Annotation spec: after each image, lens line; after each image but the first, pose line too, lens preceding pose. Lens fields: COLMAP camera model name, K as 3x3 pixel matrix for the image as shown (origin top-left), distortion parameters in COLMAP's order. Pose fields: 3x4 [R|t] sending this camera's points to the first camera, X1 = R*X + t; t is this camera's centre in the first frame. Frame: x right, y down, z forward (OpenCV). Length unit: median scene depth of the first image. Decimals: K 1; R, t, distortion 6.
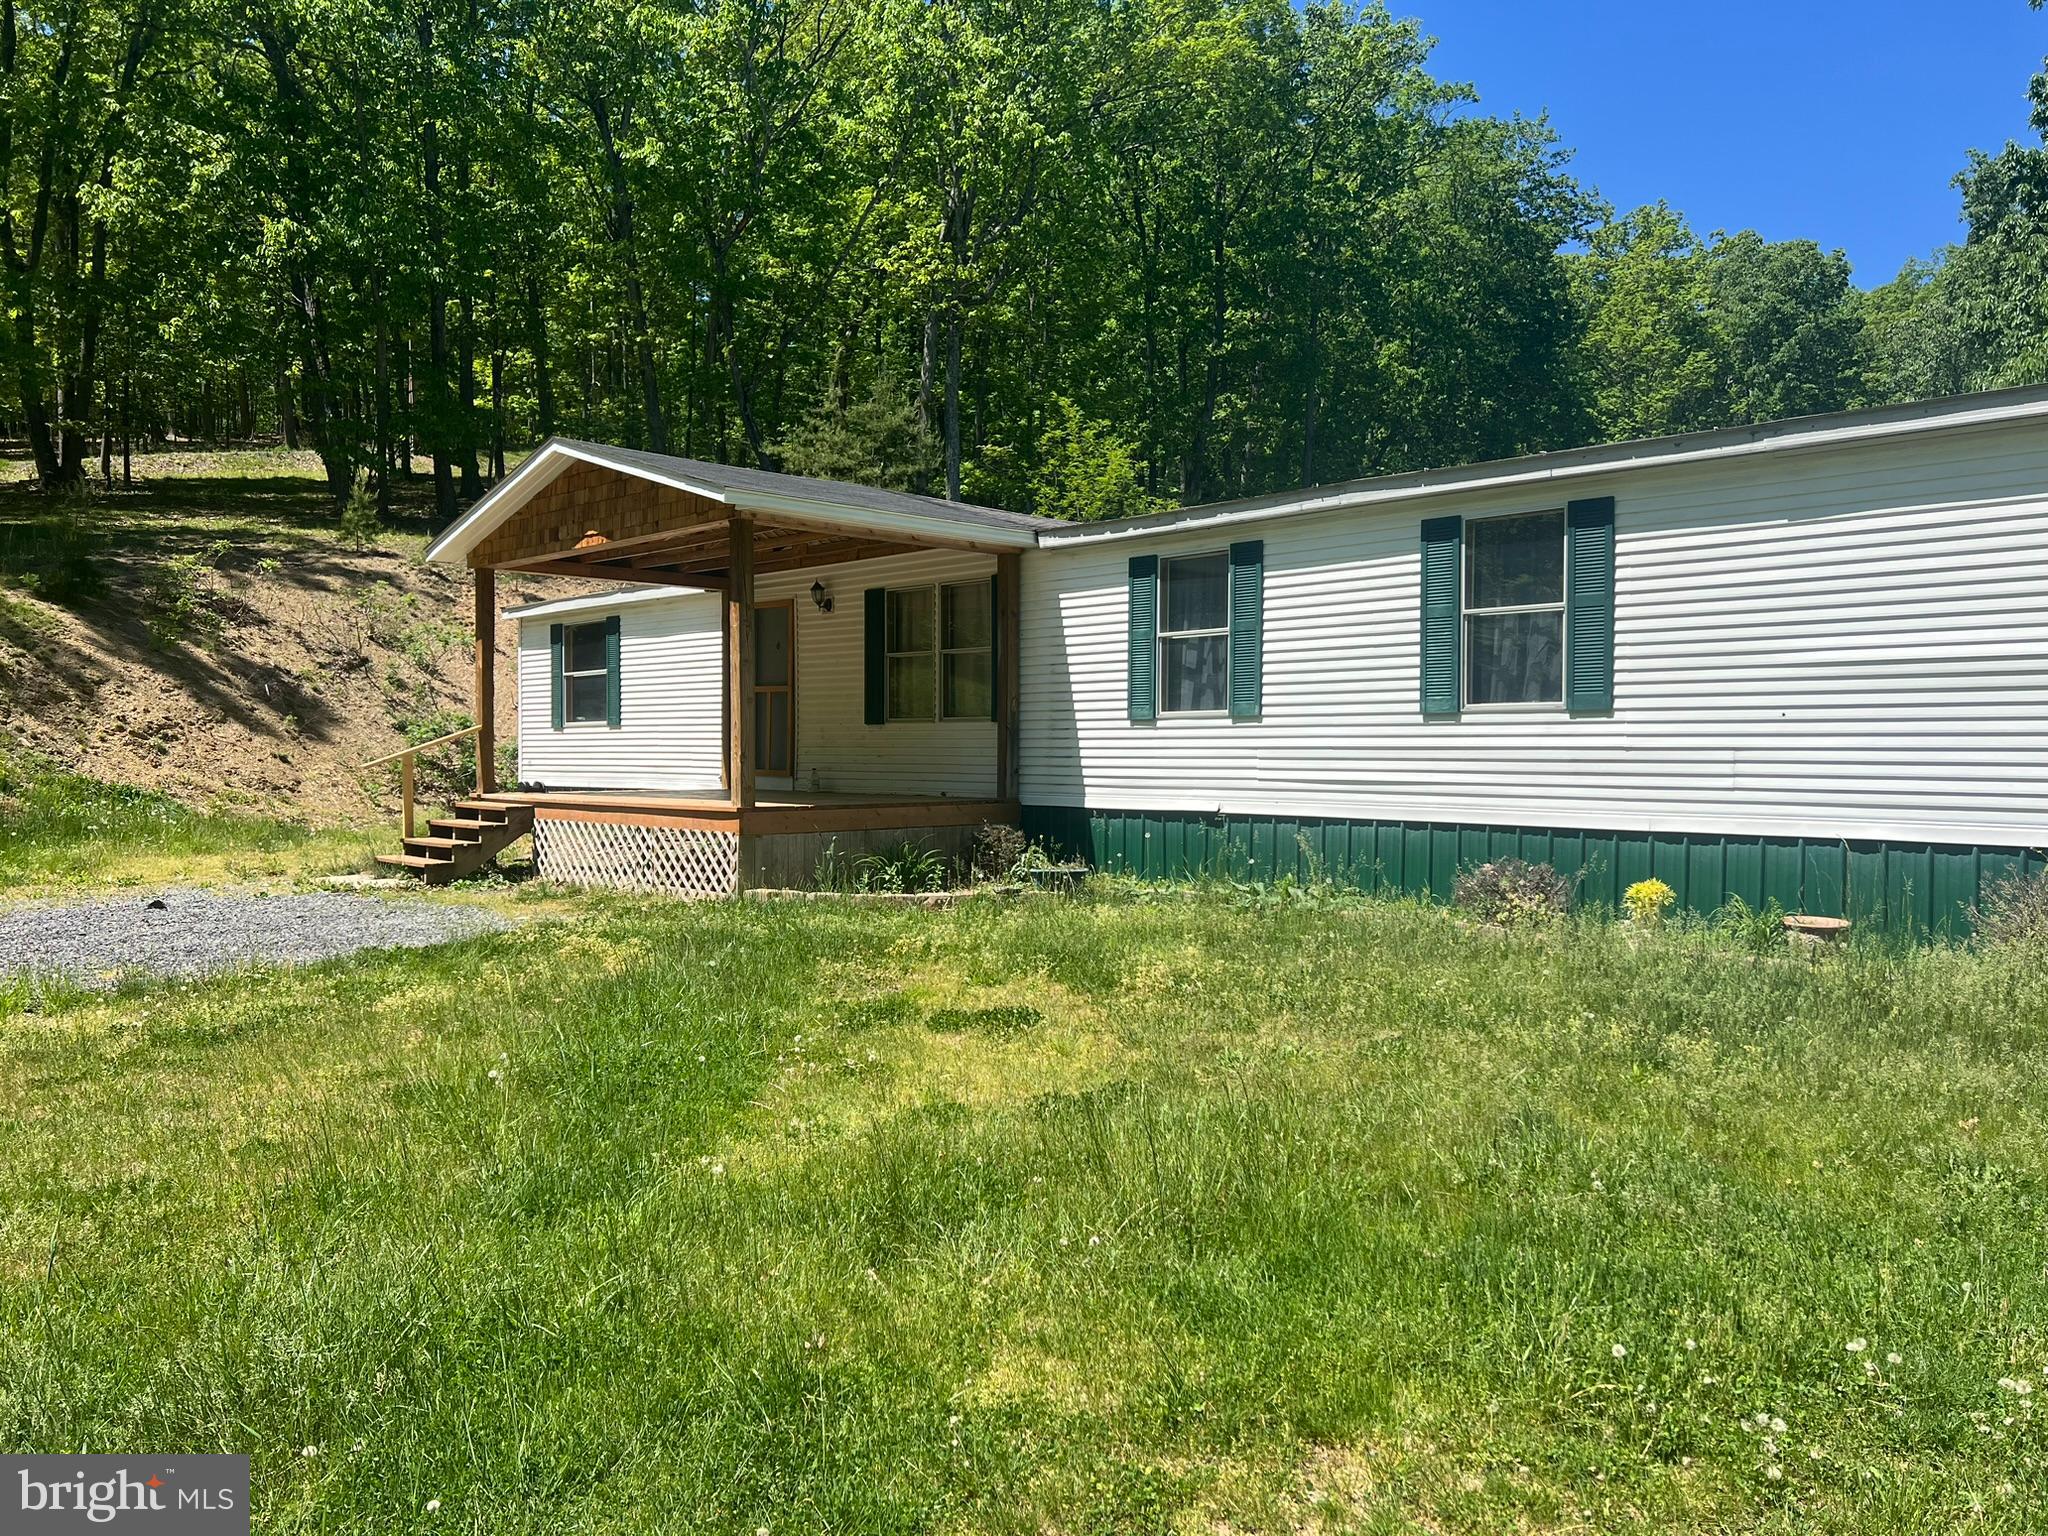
lens RADIAL K [[1512.1, 0, 1014.7], [0, 1512.1, 769.0], [0, 0, 1]] dist [0.113267, -0.165785]
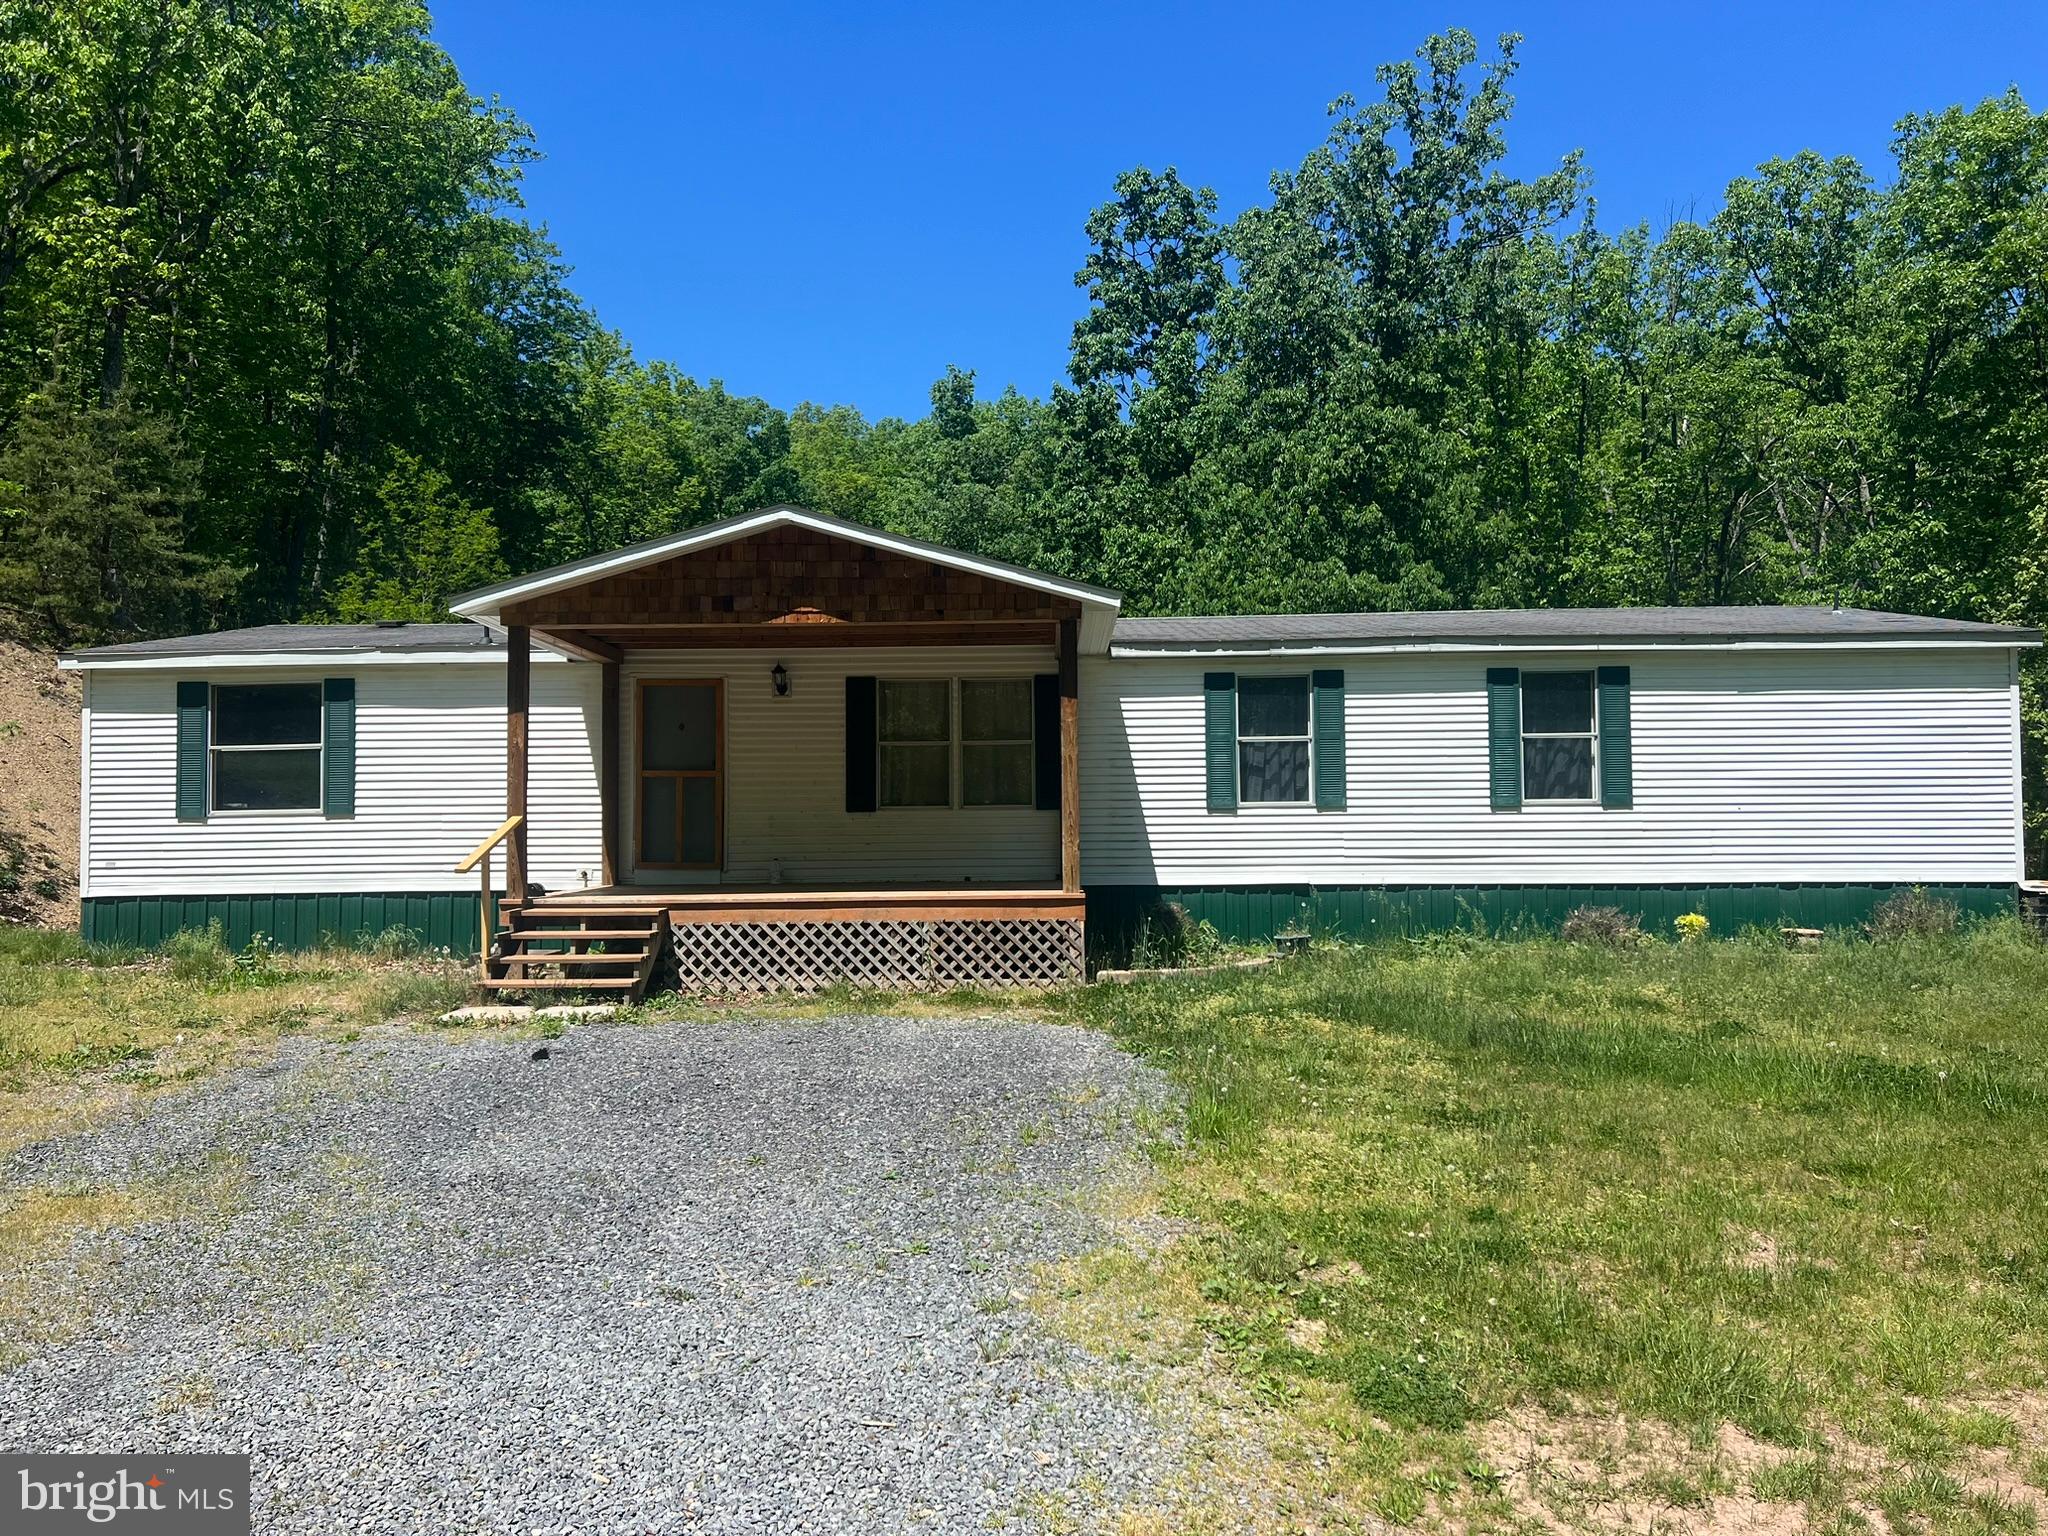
lens RADIAL K [[1512.1, 0, 1014.7], [0, 1512.1, 769.0], [0, 0, 1]] dist [0.113267, -0.165785]
pose [[0.716307, 0.017840, 0.697557, -0.891326], [0.019460, 0.998774, -0.045527, -0.013067], [-0.697514, 0.046185, 0.715081, 0.266039]]
